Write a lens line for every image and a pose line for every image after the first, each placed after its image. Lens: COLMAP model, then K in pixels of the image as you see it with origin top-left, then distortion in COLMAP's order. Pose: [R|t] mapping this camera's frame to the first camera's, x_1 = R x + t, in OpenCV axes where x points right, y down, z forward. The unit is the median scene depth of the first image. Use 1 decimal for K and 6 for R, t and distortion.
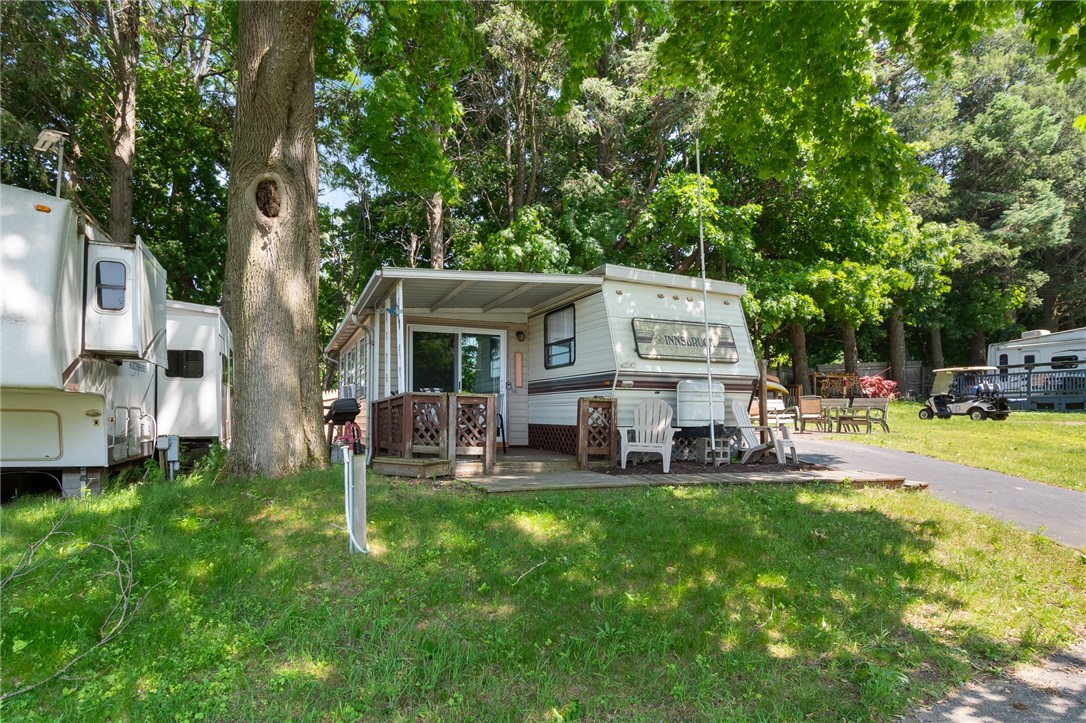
lens RADIAL K [[610.6, 0, 566.5], [0, 610.6, 431.6], [0, 0, 1]] dist [-0.001874, -0.000834]
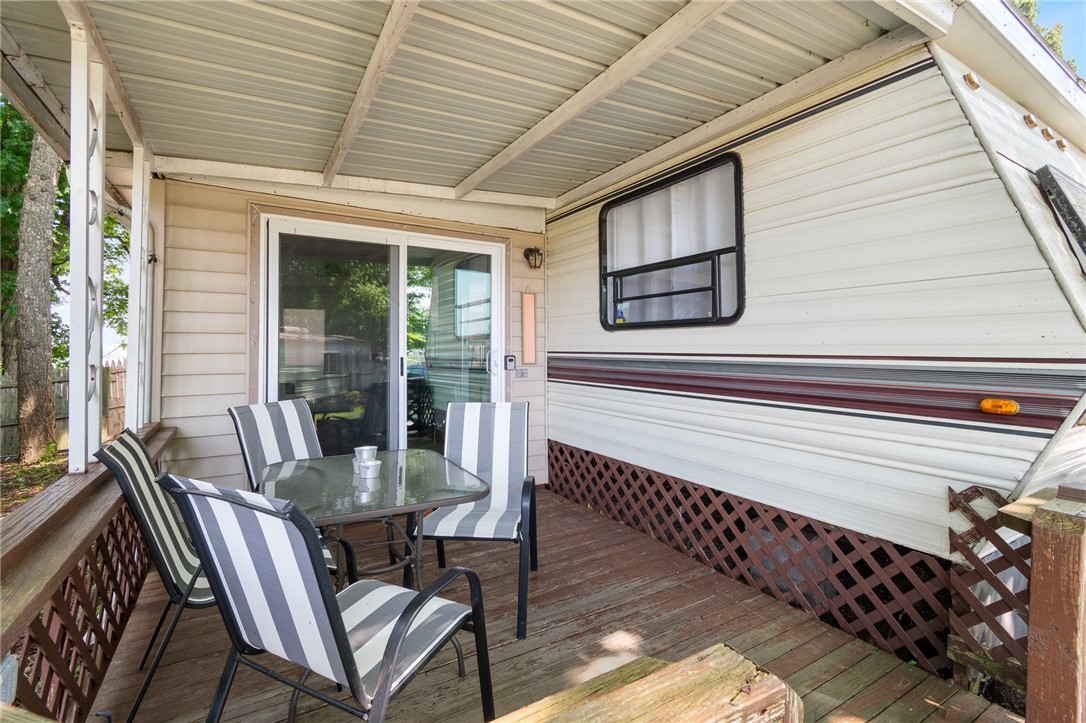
lens RADIAL K [[483.0, 0, 543.7], [0, 483.0, 330.4], [0, 0, 1]] dist [-0.000177, -0.000106]
pose [[0.994022, 0.004504, 0.109086, -0.114912], [0.002589, 0.997895, -0.064798, -0.080049], [-0.109149, 0.064693, 0.991918, 0.666454]]
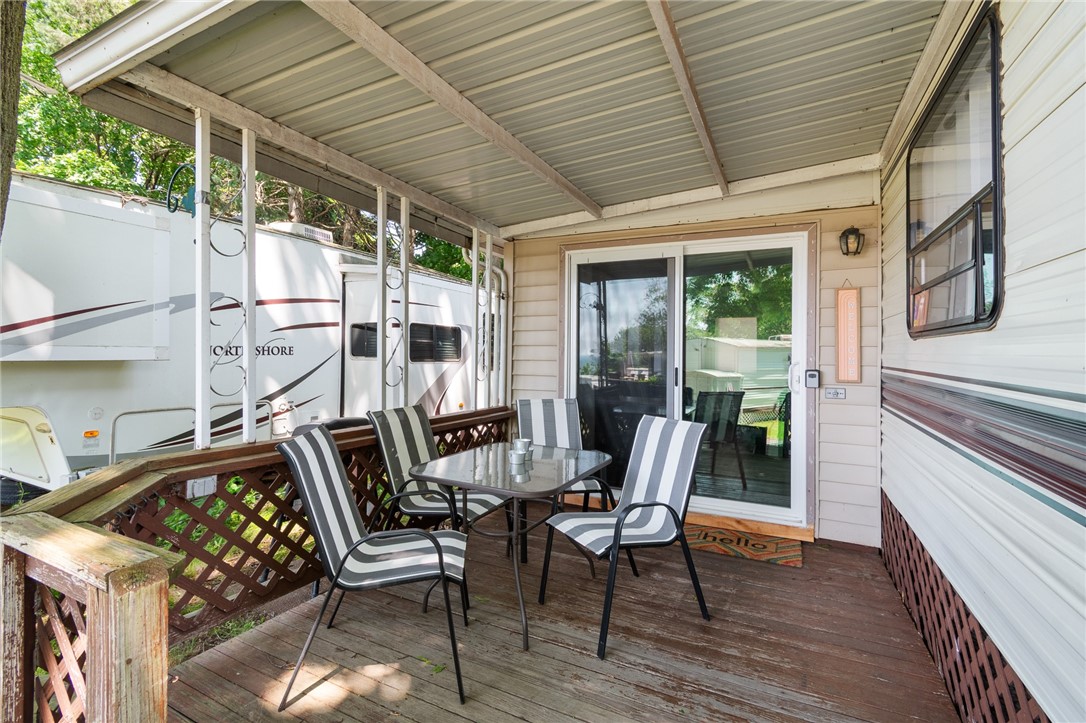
lens RADIAL K [[496.1, 0, 542.8], [0, 496.1, 339.8], [0, 0, 1]] dist [0.000112, -0.000017]
pose [[0.629783, -0.008027, -0.776729, 0.038169], [-0.030088, 0.998944, -0.034719, -0.088256], [0.776188, 0.045236, 0.628877, 0.719995]]
